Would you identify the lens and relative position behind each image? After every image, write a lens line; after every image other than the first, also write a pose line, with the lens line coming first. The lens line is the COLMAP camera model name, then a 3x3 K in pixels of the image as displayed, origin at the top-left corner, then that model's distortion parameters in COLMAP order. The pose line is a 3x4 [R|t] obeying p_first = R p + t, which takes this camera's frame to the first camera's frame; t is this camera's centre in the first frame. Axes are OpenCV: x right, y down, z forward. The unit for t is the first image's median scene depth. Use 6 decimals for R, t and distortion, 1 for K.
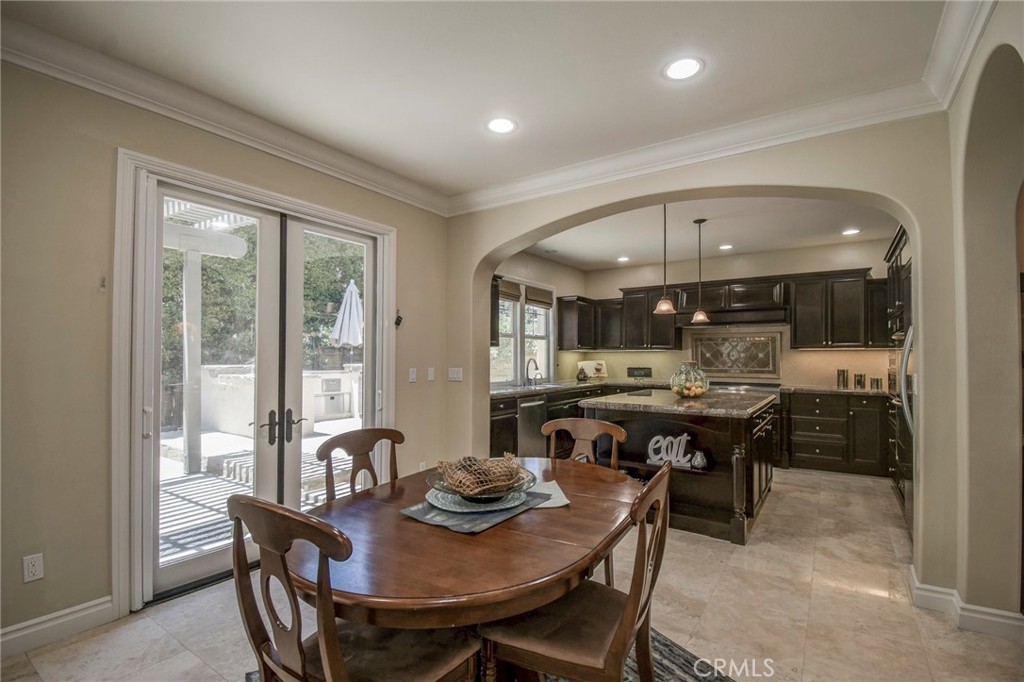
lens RADIAL K [[479.3, 0, 505.8], [0, 479.3, 347.5], [0, 0, 1]] dist [0.003708, -0.016169]
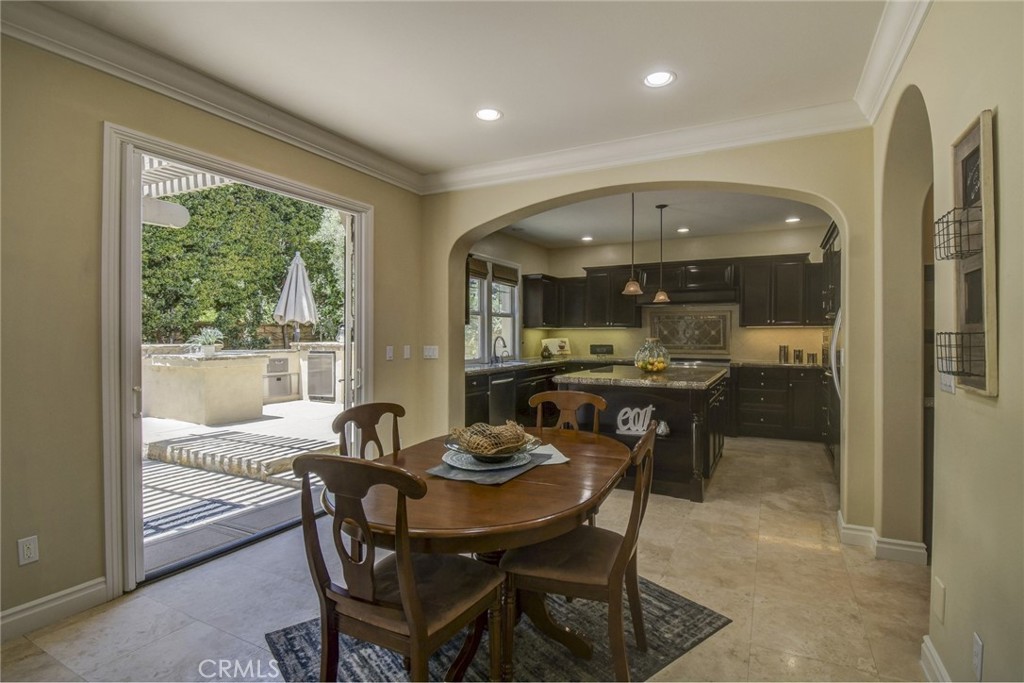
lens RADIAL K [[505.4, 0, 520.3], [0, 505.4, 334.6], [0, 0, 1]] dist [-0.002402, -0.009520]
pose [[0.991080, -0.002029, 0.133253, -0.053282], [-0.000643, 0.999800, 0.020004, -0.002115], [-0.133267, -0.019911, 0.990880, -0.070799]]
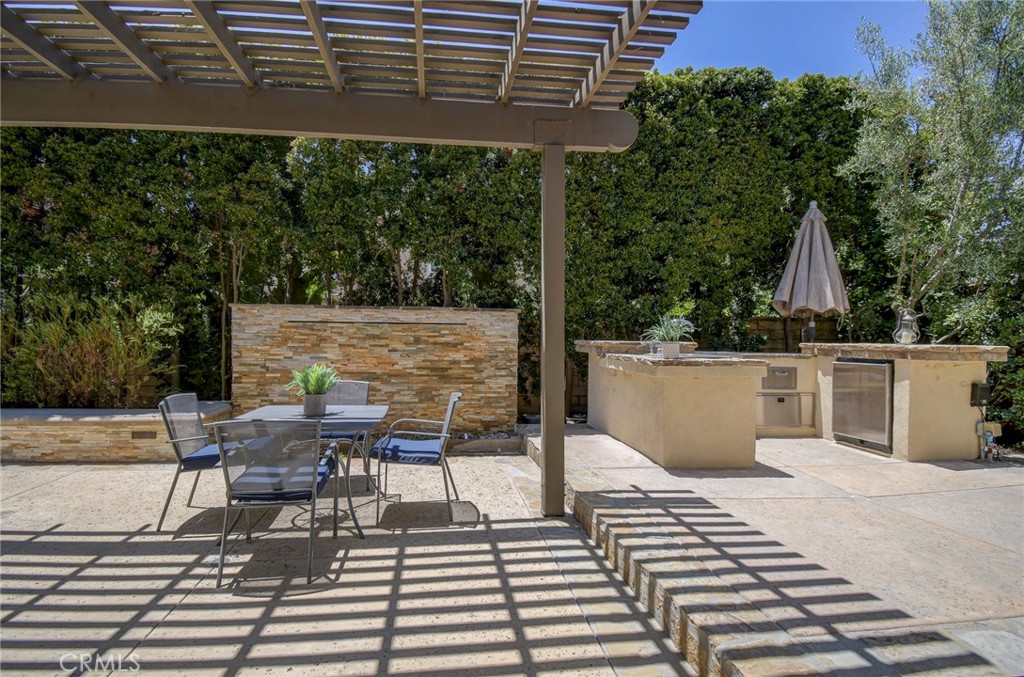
lens RADIAL K [[479.3, 0, 491.5], [0, 479.3, 343.7], [0, 0, 1]] dist [0.003708, -0.016169]
pose [[0.670750, 0.015379, -0.741524, -0.330902], [0.005010, 0.999668, 0.025264, 0.039780], [0.741667, -0.020661, 0.670450, 0.688664]]
